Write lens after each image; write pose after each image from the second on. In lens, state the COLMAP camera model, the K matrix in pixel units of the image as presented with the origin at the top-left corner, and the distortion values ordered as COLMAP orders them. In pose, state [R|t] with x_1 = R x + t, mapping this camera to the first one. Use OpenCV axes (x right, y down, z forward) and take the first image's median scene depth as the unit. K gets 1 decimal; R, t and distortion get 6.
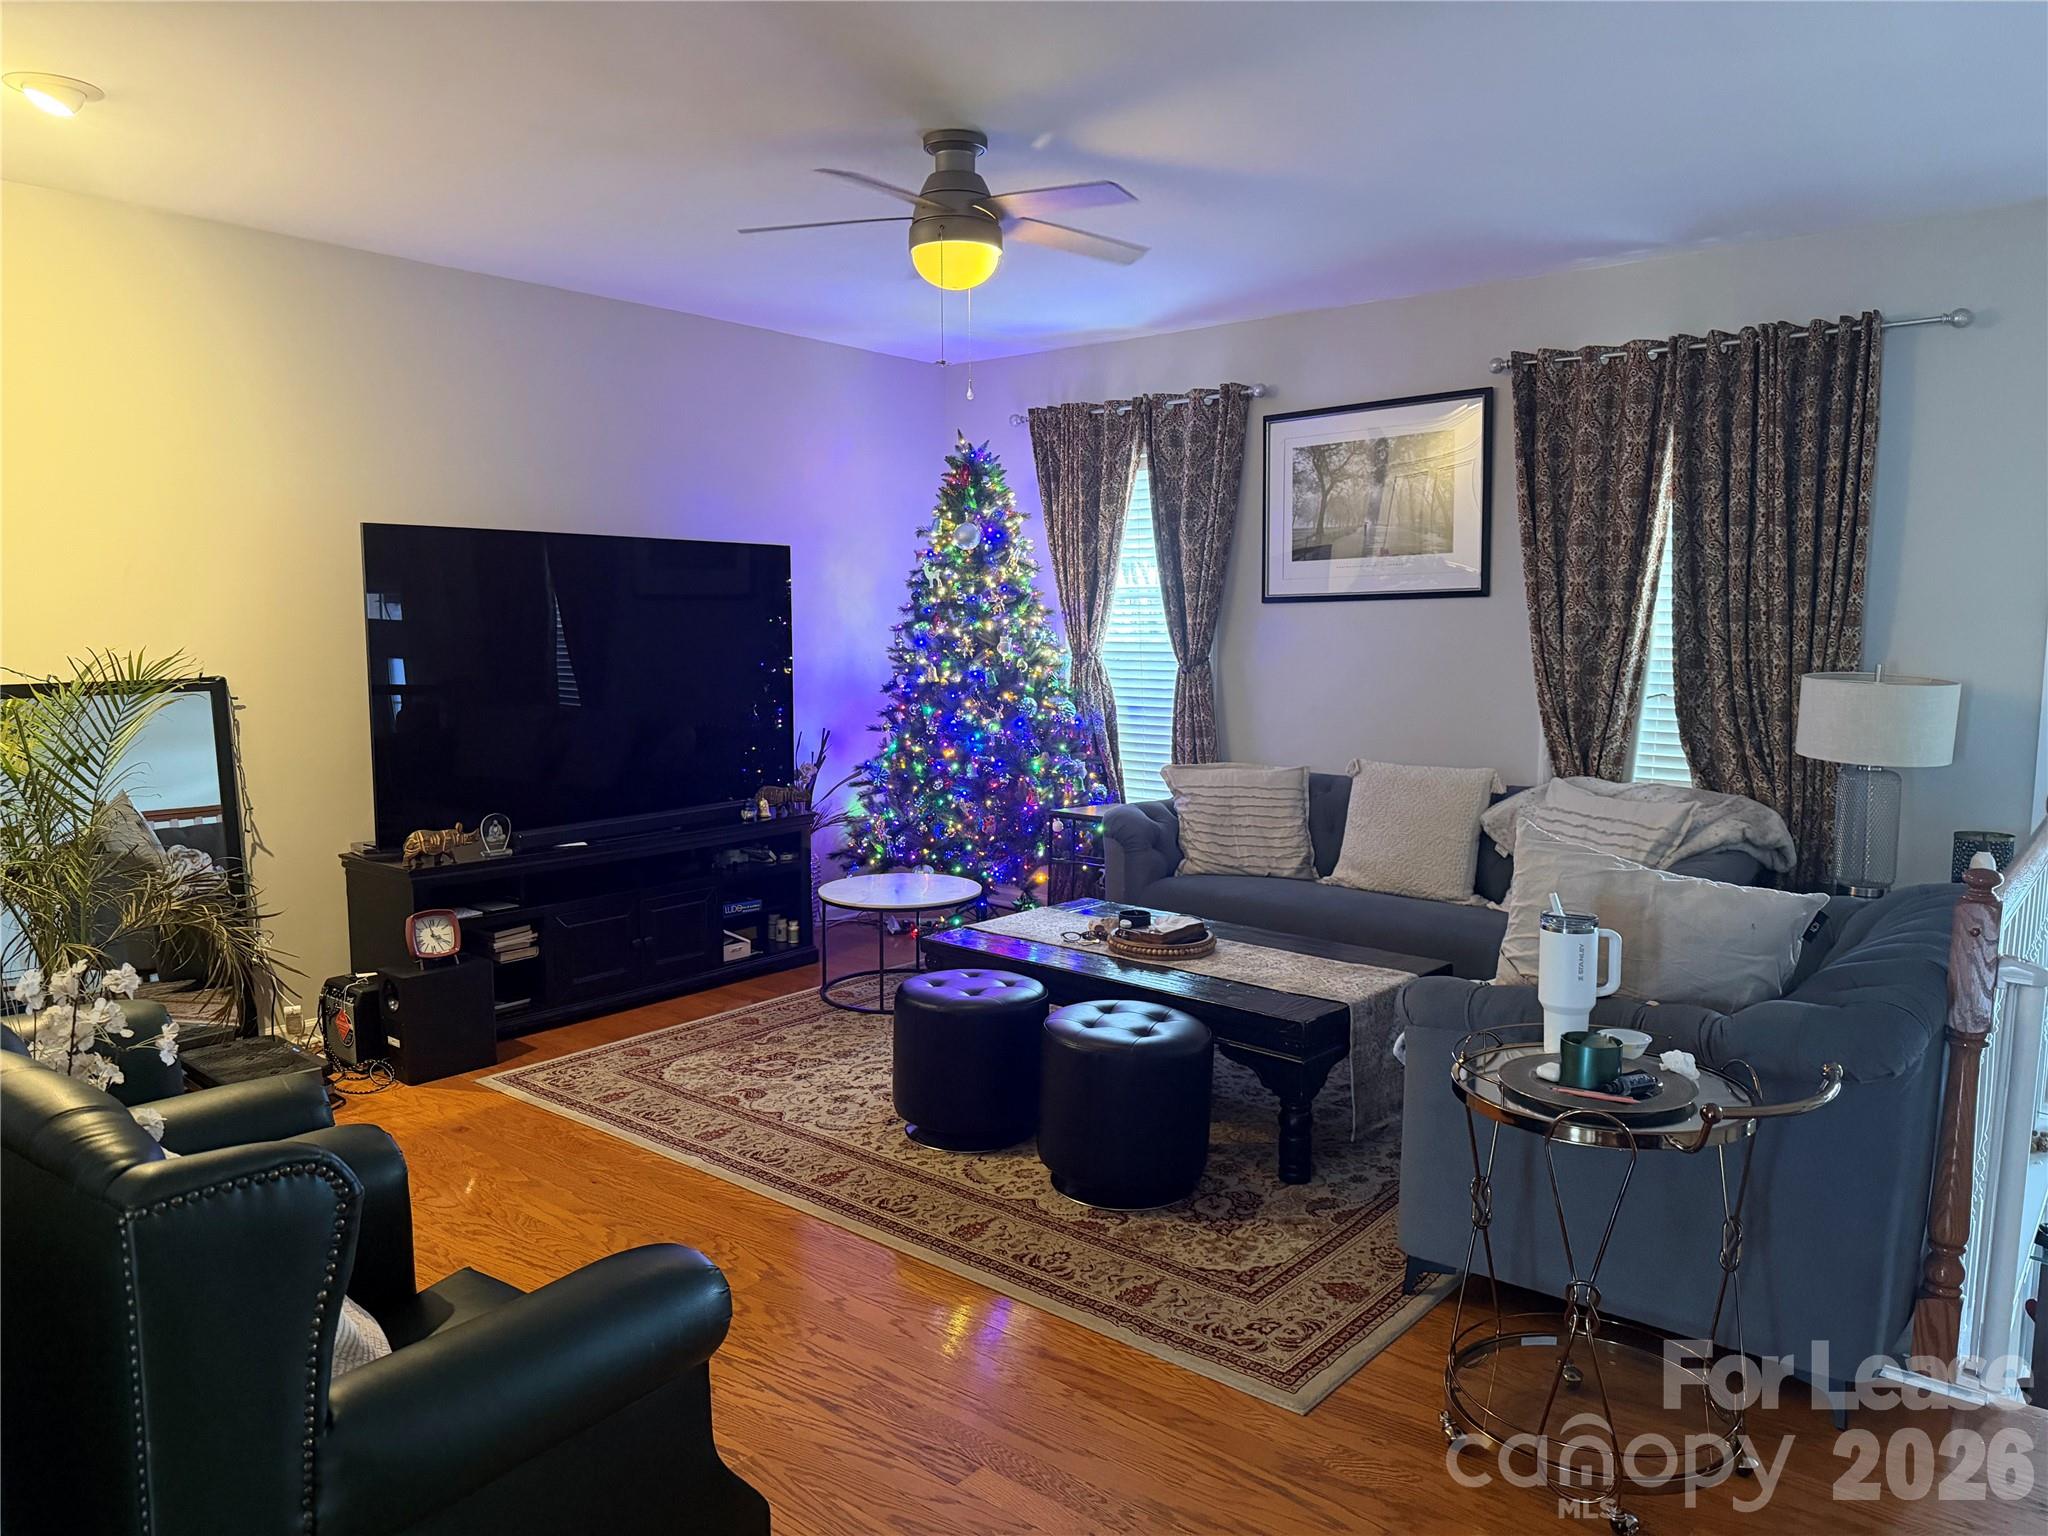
lens RADIAL K [[1442.9, 0, 1019.7], [0, 1442.9, 775.3], [0, 0, 1]] dist [0.005315, -0.007169]
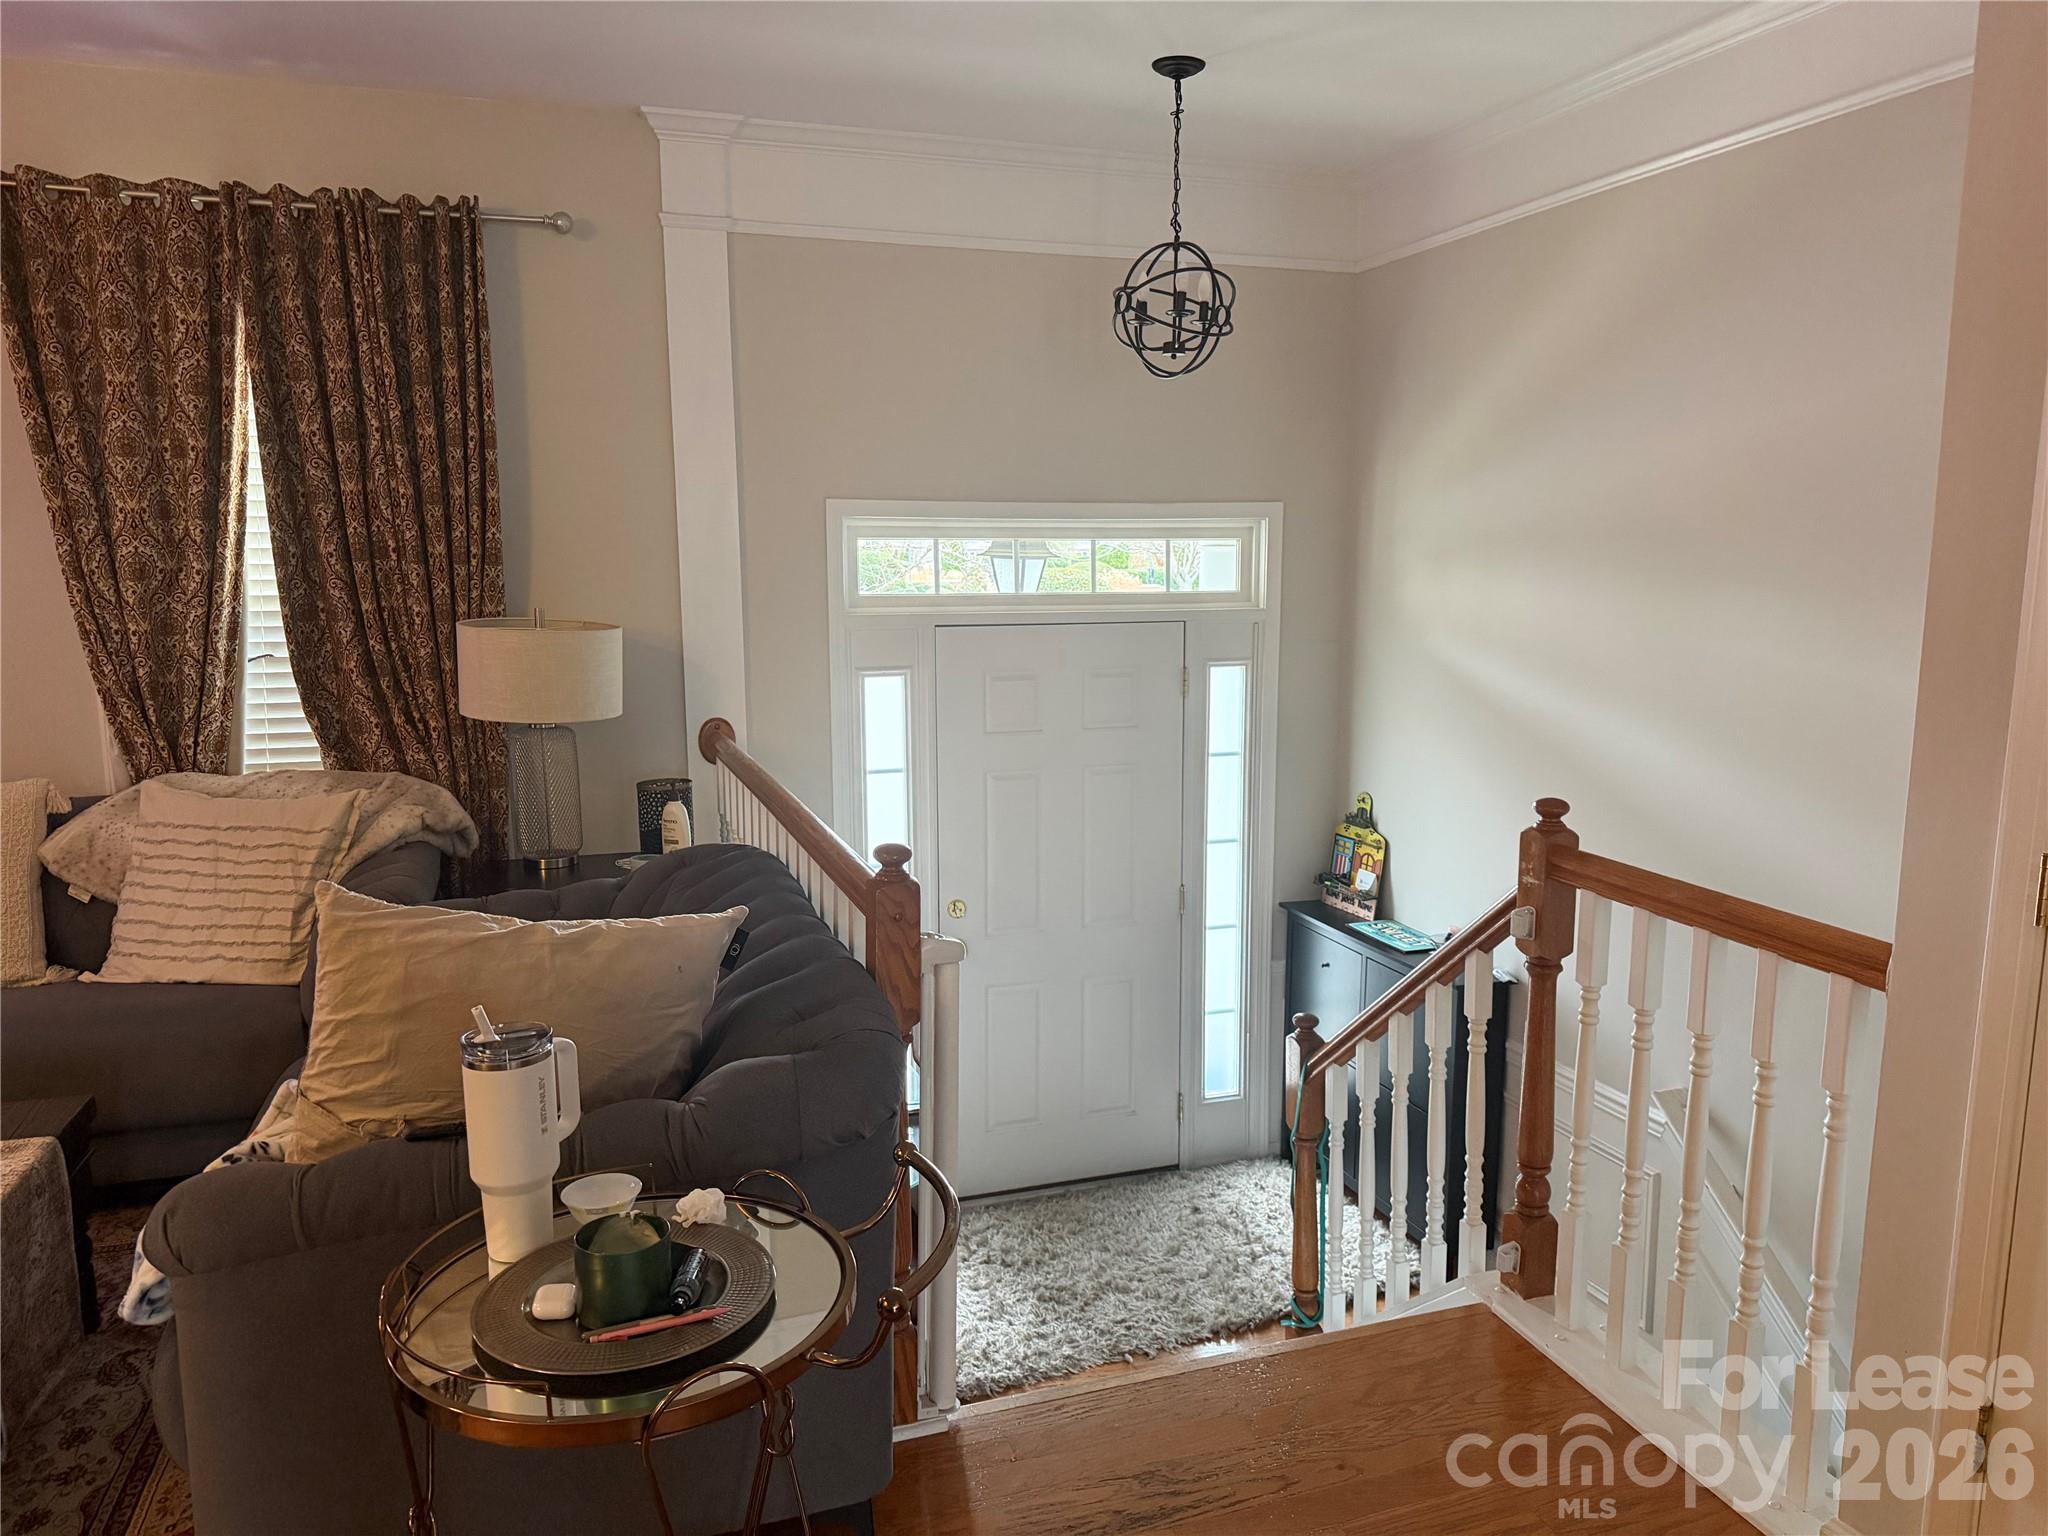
lens RADIAL K [[1442.9, 0, 1027.8], [0, 1442.9, 773.2], [0, 0, 1]] dist [0.005315, -0.007169]
pose [[0.522963, -0.132037, 0.842067, -0.005768], [0.098792, 0.990660, 0.093982, -0.027481], [-0.846611, 0.034040, 0.531122, 0.257074]]
